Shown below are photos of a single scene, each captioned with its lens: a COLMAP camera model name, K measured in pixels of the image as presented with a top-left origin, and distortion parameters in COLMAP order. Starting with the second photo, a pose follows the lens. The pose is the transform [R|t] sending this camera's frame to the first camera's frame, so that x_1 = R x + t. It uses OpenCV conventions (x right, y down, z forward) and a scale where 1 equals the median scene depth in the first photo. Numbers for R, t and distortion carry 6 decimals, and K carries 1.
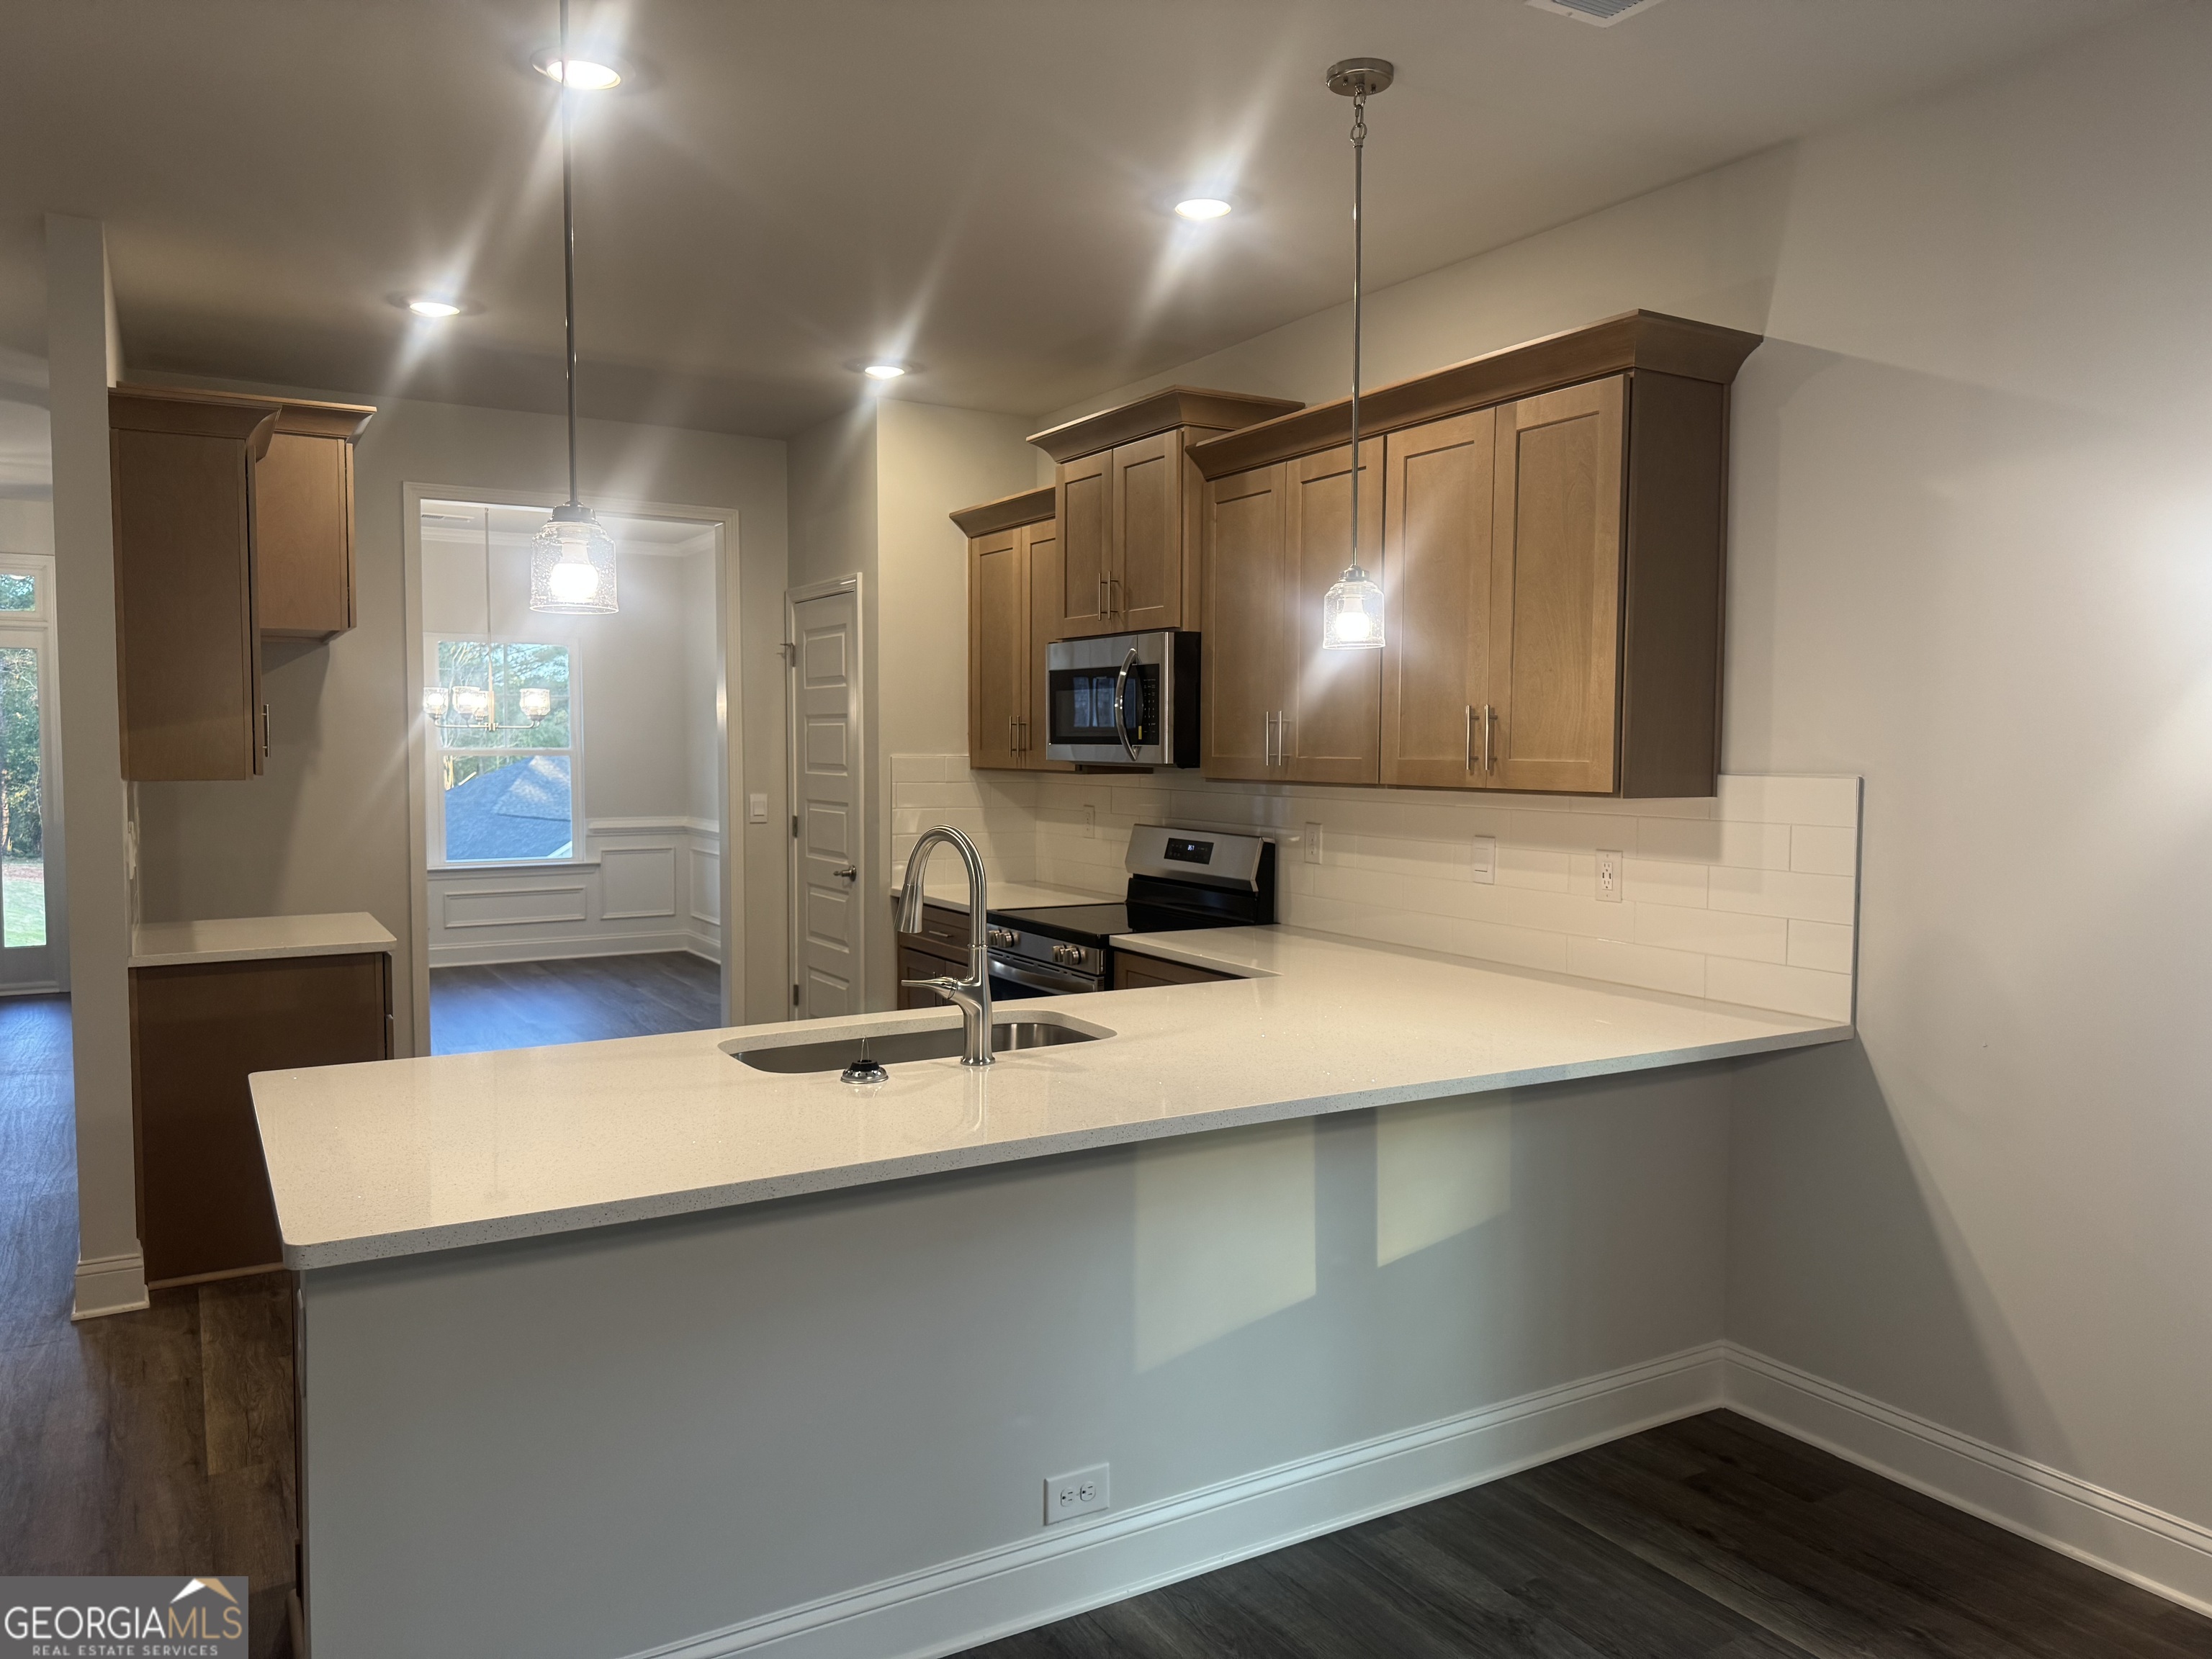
lens RADIAL K [[1577.3, 0, 1125.7], [0, 1577.3, 781.3], [0, 0, 1]] dist [0.049153, -0.025042]
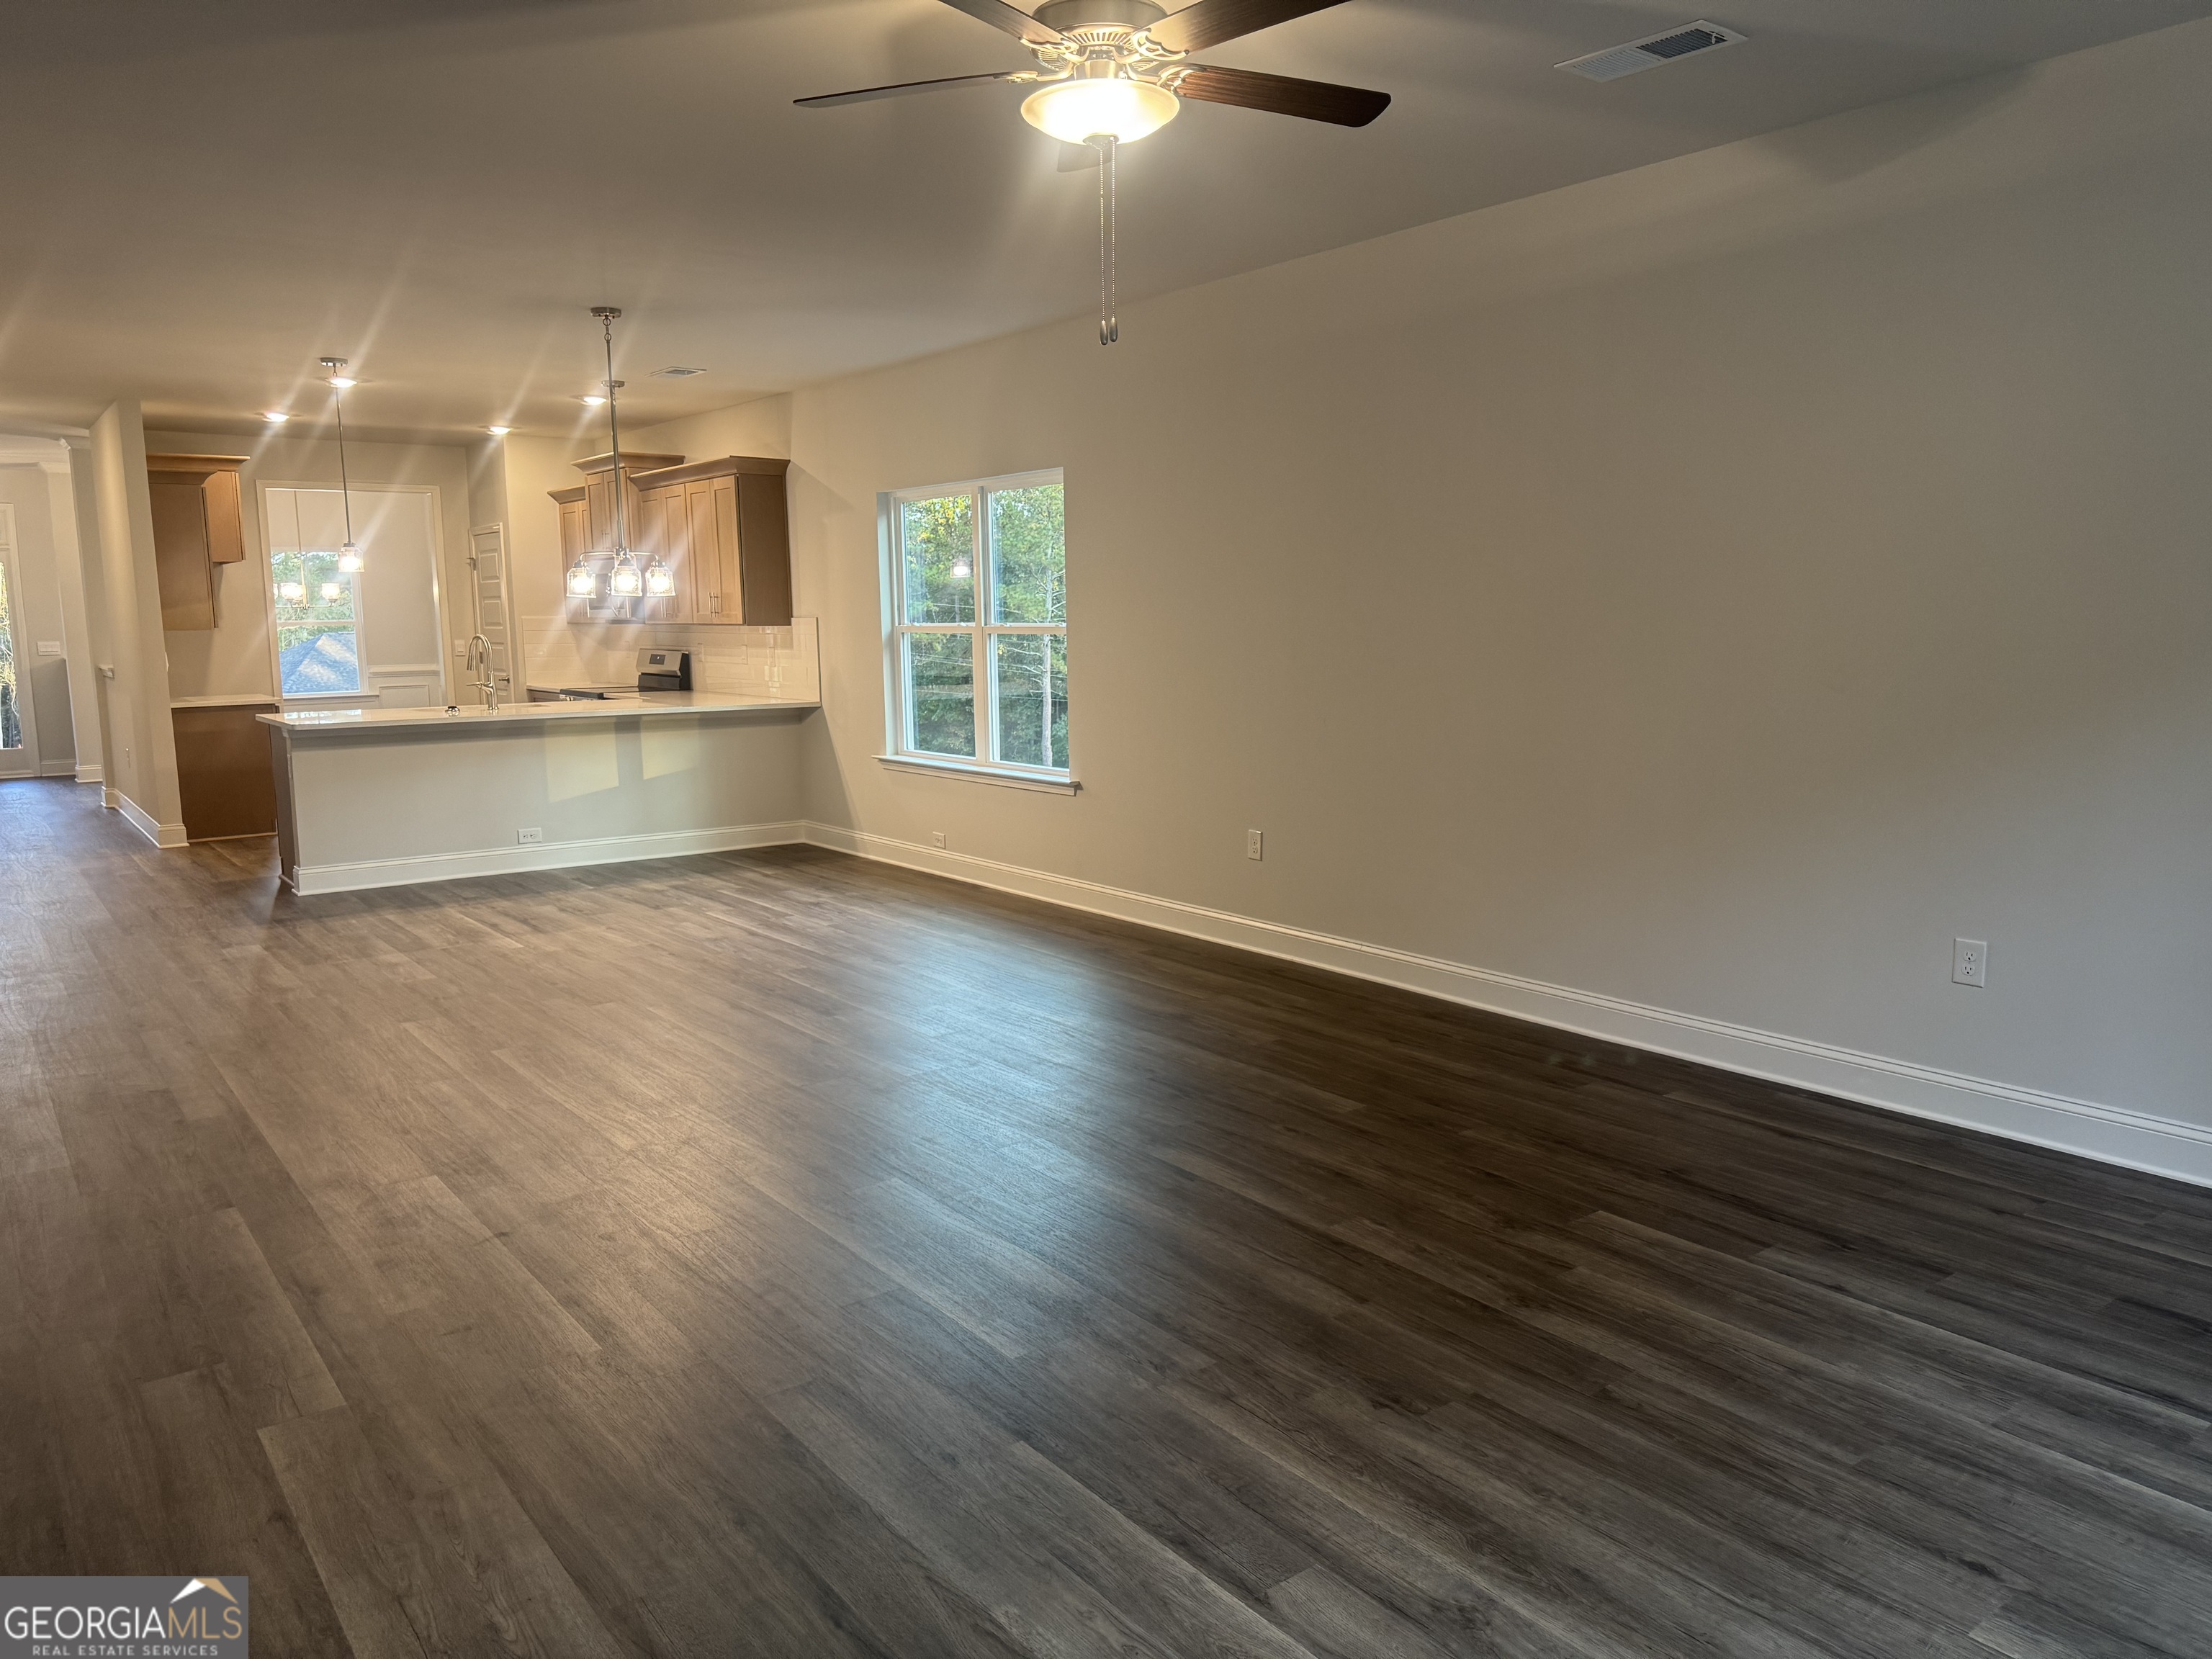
lens RADIAL K [[1577.3, 0, 1106.3], [0, 1577.3, 839.1], [0, 0, 1]] dist [0.049153, -0.025042]
pose [[0.994900, -0.029424, 0.096481, 0.512151], [0.018078, 0.993034, 0.116433, 0.055043], [-0.099235, -0.114095, 0.988501, -1.451720]]
